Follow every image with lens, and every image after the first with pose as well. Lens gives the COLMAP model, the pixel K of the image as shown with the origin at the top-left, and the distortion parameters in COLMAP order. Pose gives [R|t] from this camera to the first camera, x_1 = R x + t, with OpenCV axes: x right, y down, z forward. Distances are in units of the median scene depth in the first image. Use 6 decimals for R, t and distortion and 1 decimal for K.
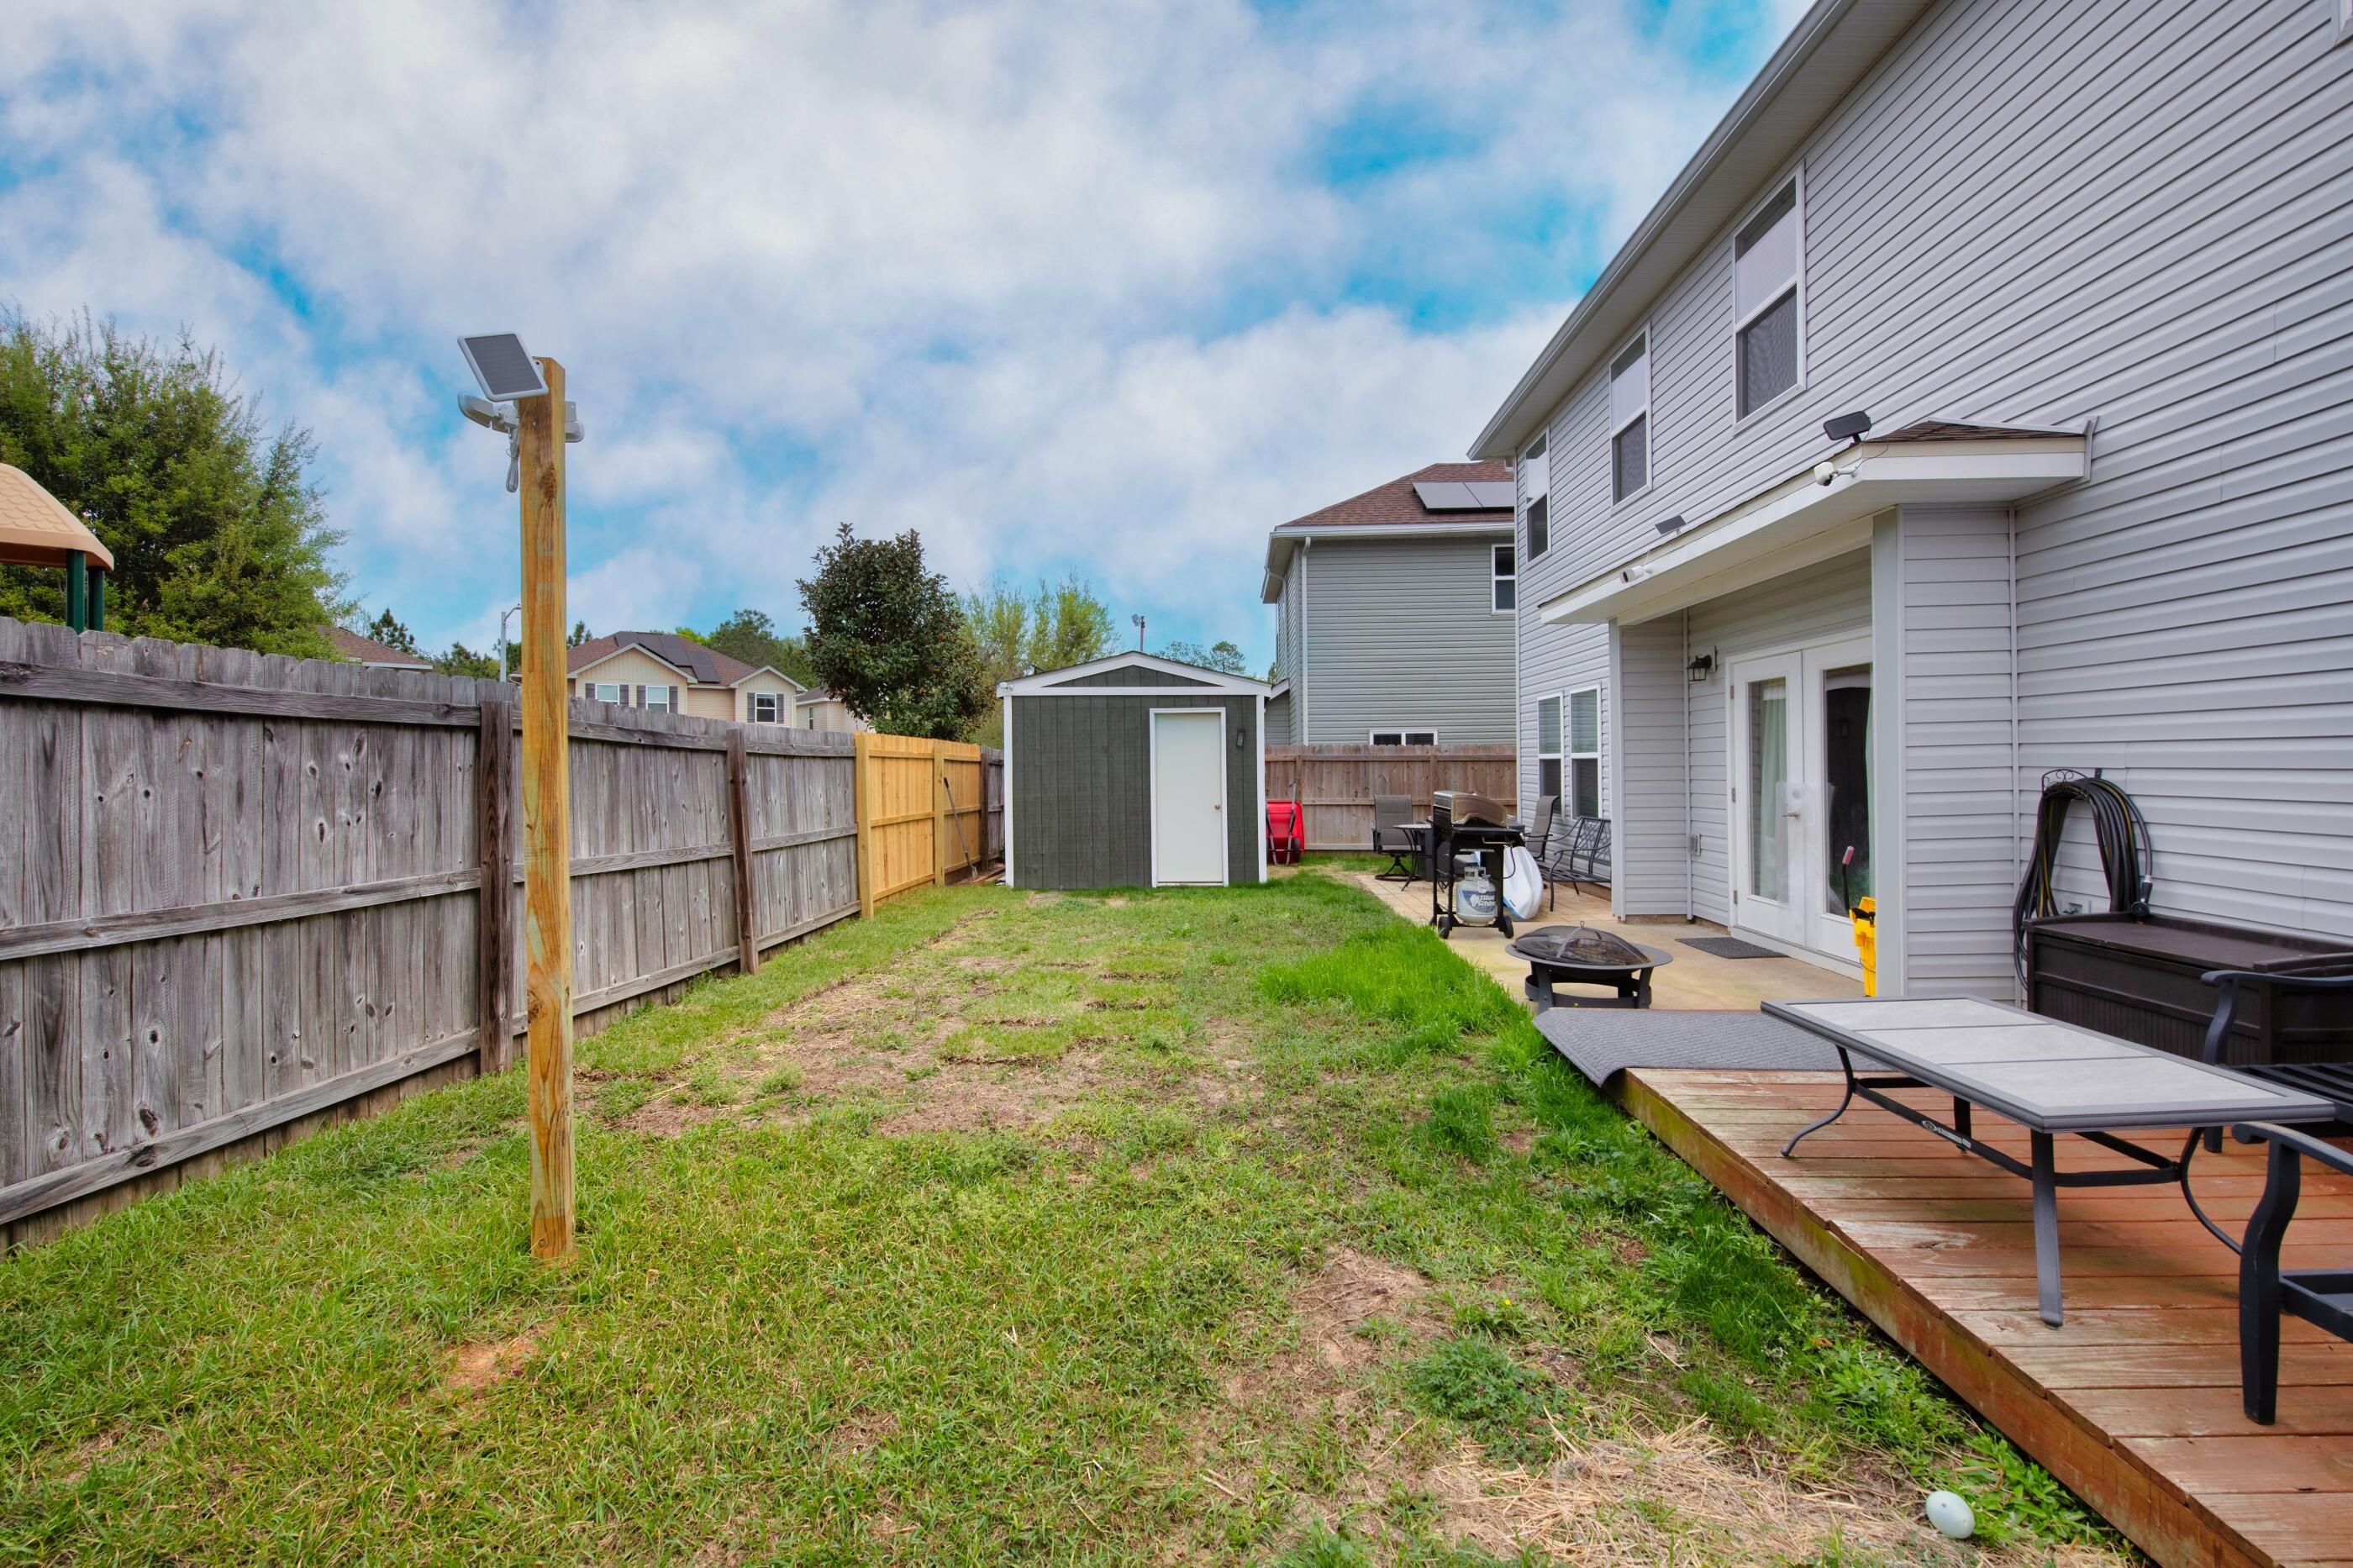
lens RADIAL K [[990.1, 0, 1185.0], [0, 990.1, 753.1], [0, 0, 1]] dist [0.011161, -0.000172]
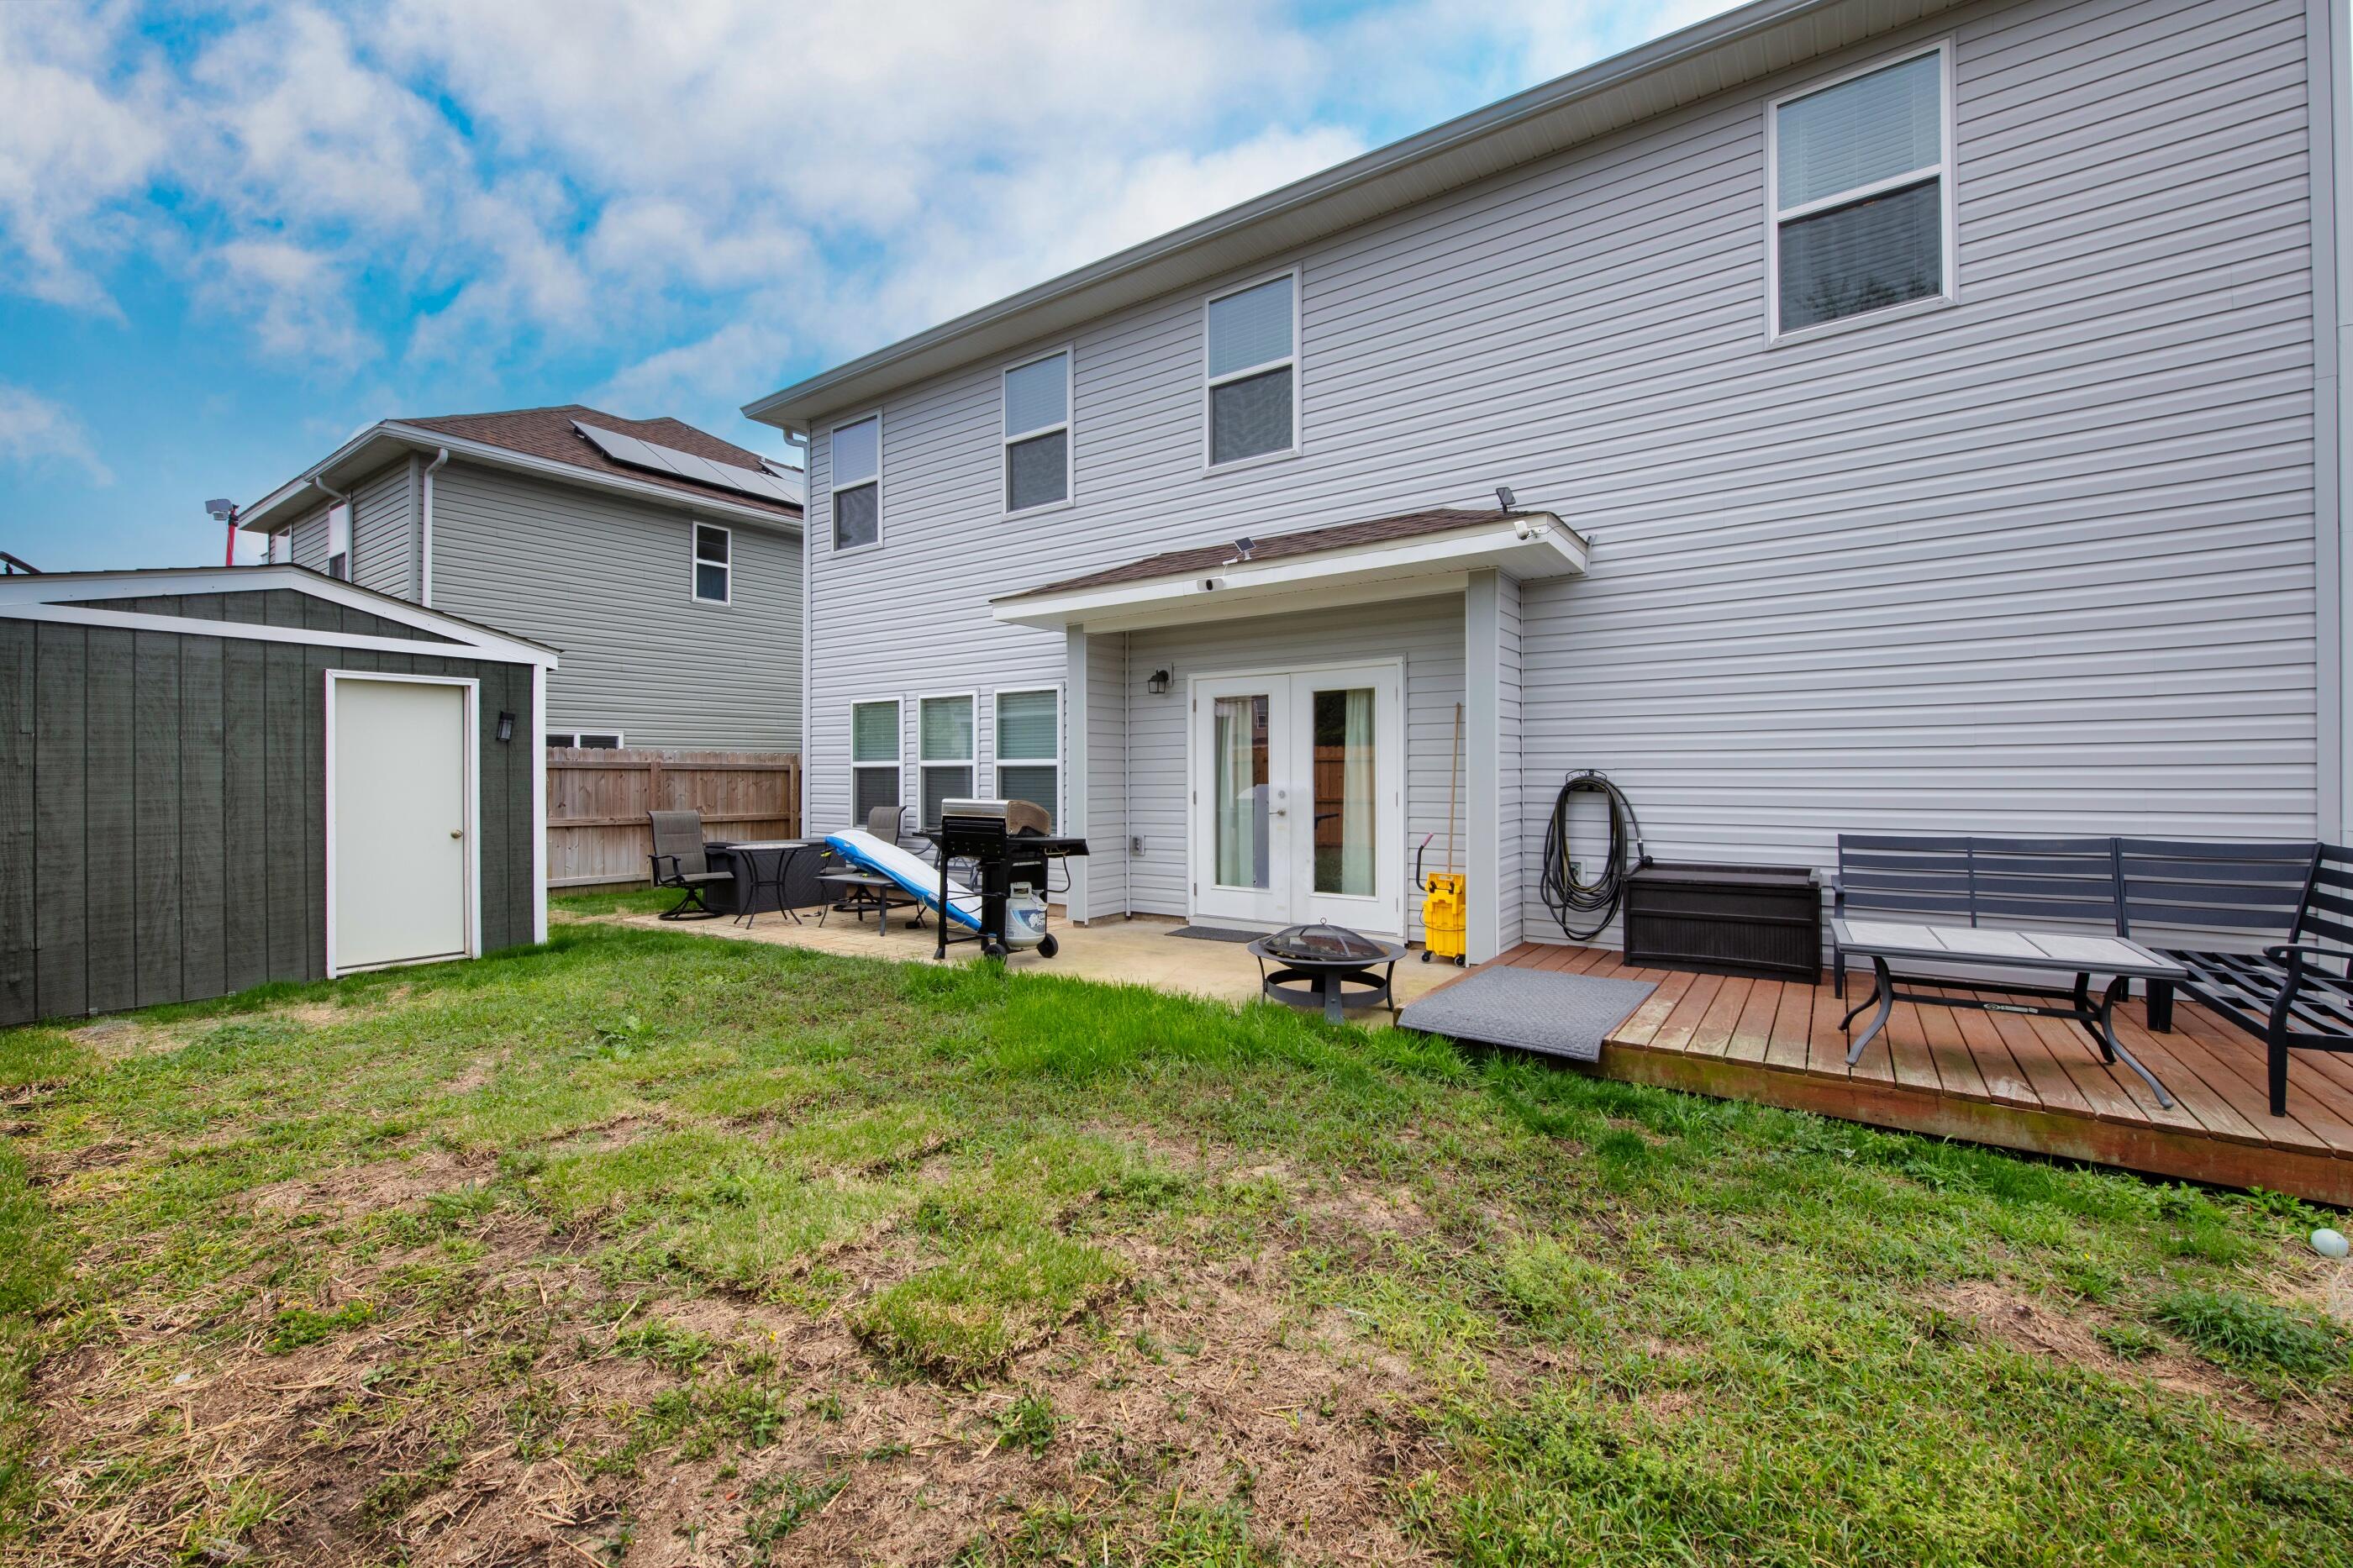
lens RADIAL K [[944.7, 0, 1176.5], [0, 944.7, 784.0], [0, 0, 1]] dist [-0.001192, -0.000083]
pose [[0.536480, -0.000567, 0.843913, -0.412744], [-0.010356, 0.999920, 0.007256, 0.022258], [-0.843849, -0.012633, 0.536432, 0.513279]]
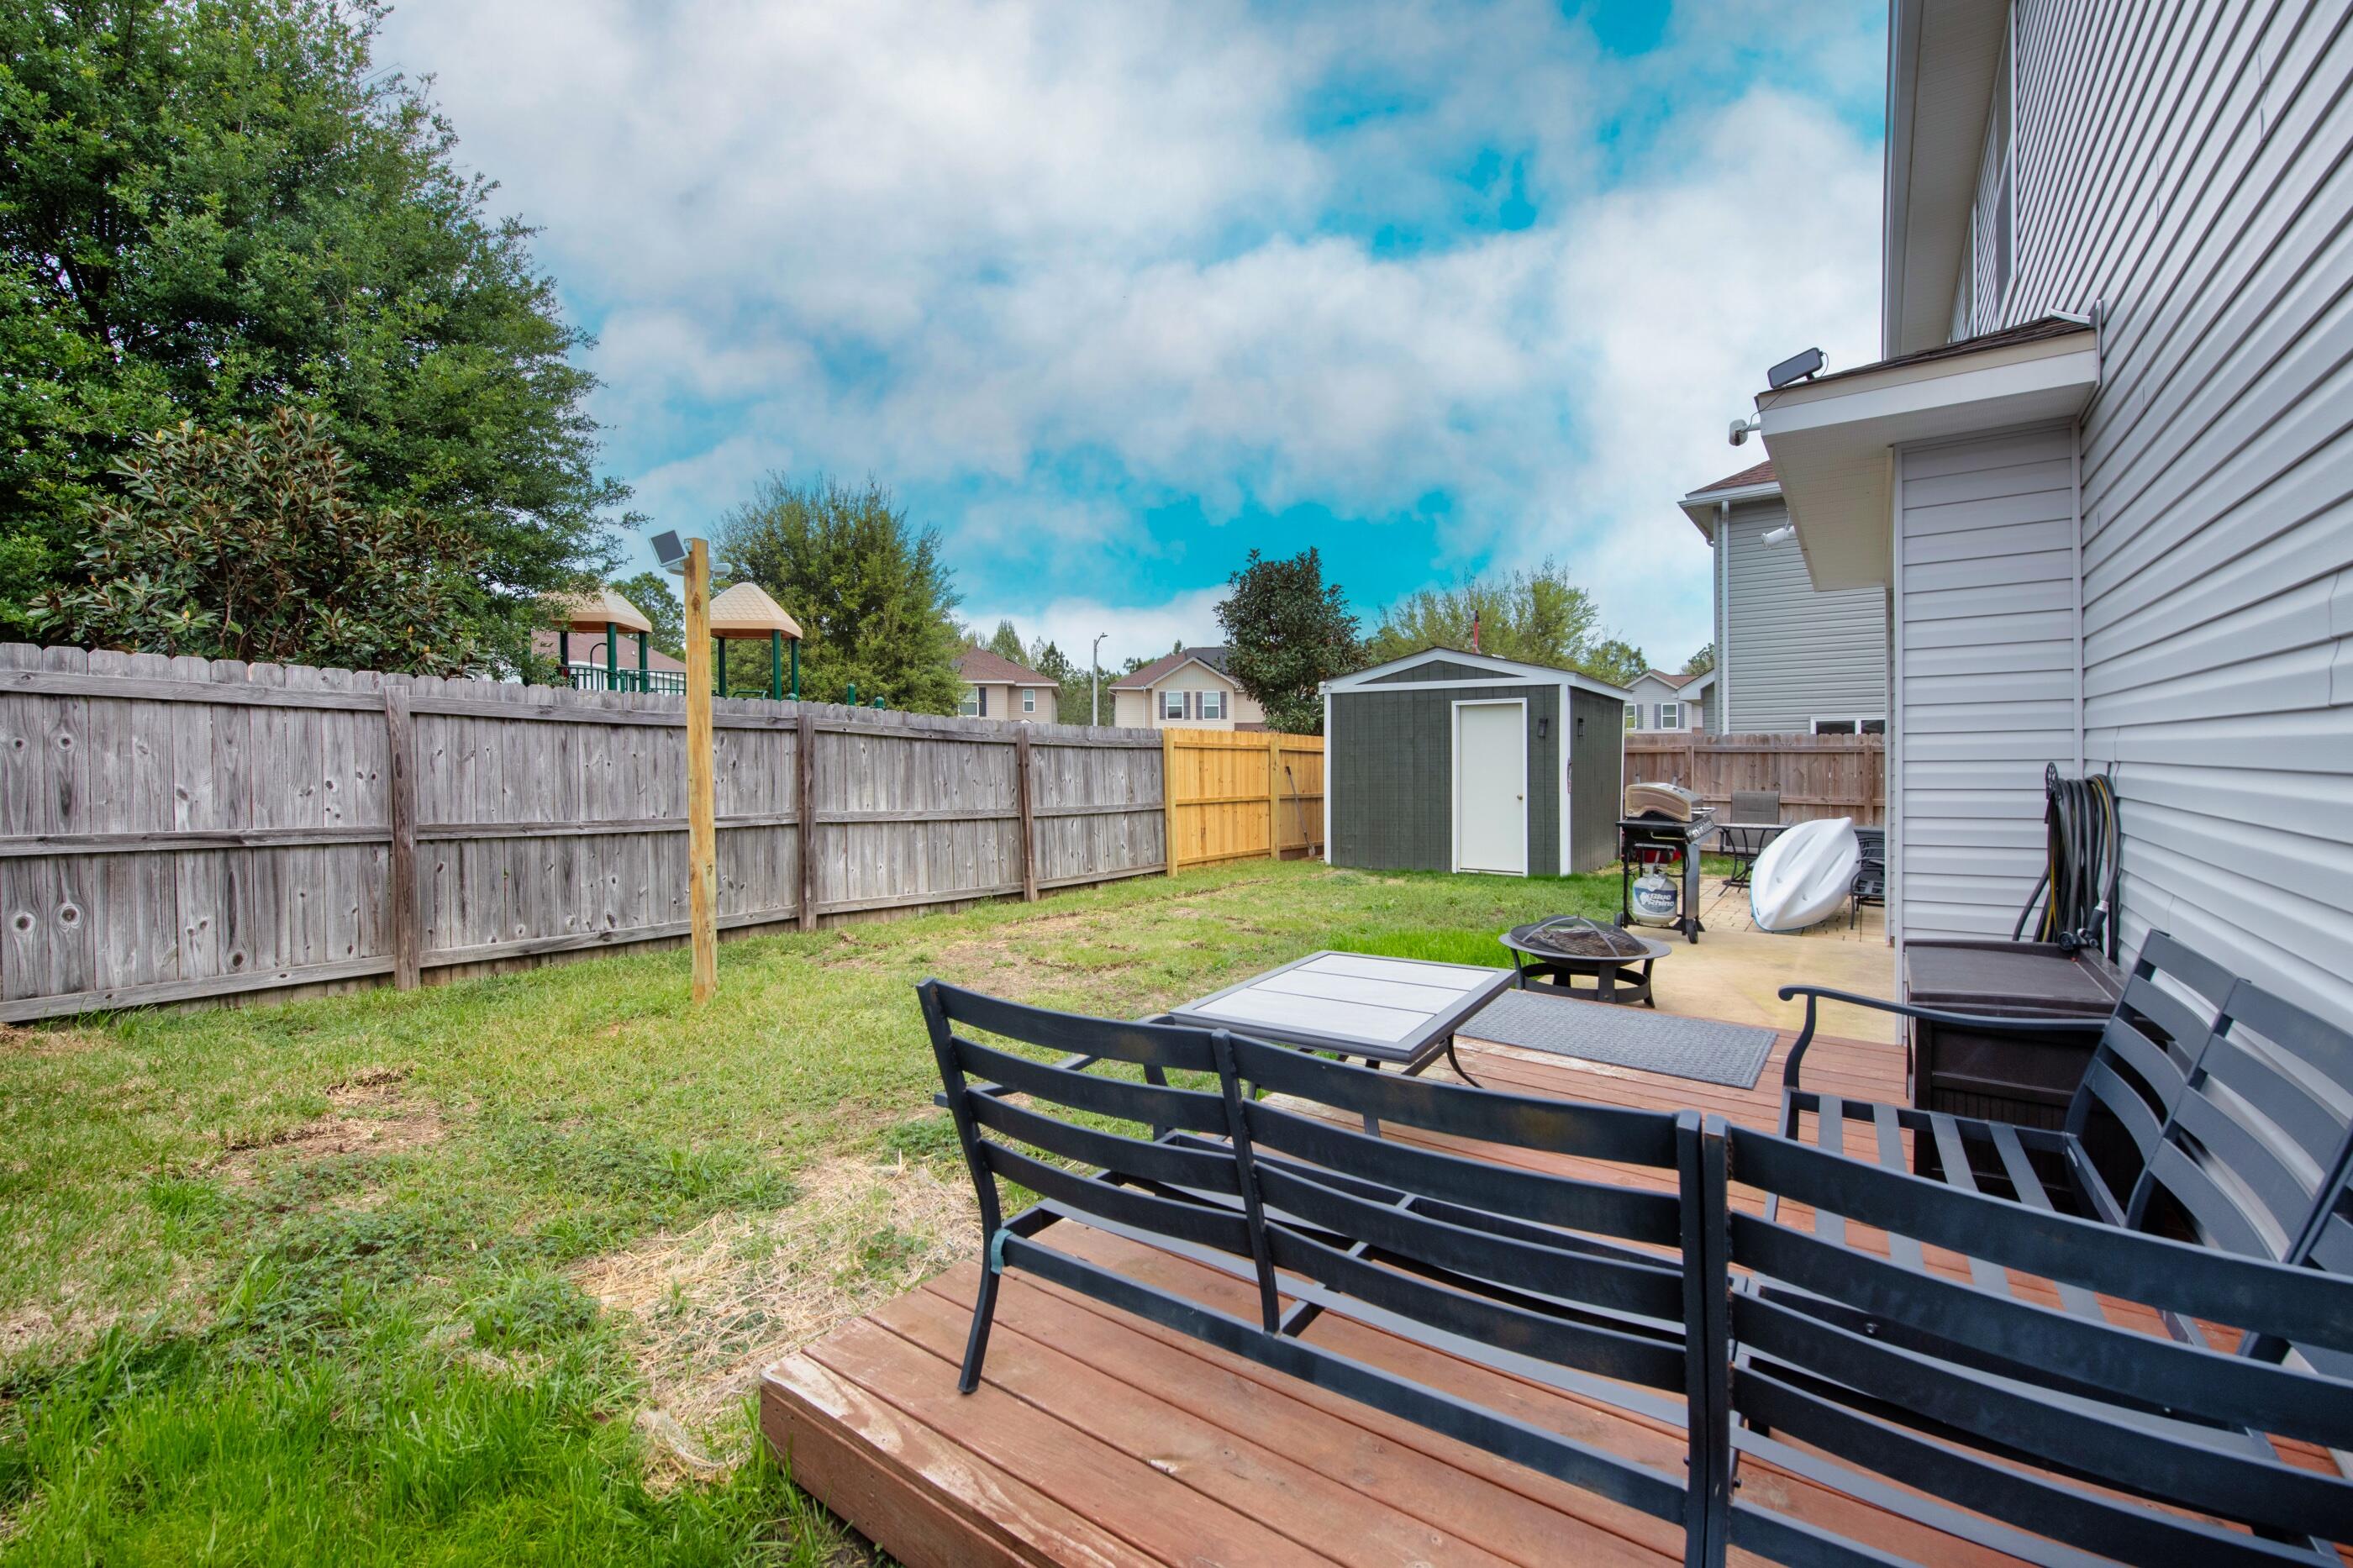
lens RADIAL K [[969.8, 0, 1174.5], [0, 969.8, 747.8], [0, 0, 1]] dist [0.046836, 0.000007]
pose [[0.835437, -0.001588, -0.549584, 0.505176], [0.002562, 0.999996, 0.001005, 0.003454], [0.549580, -0.002247, 0.835438, -0.033766]]
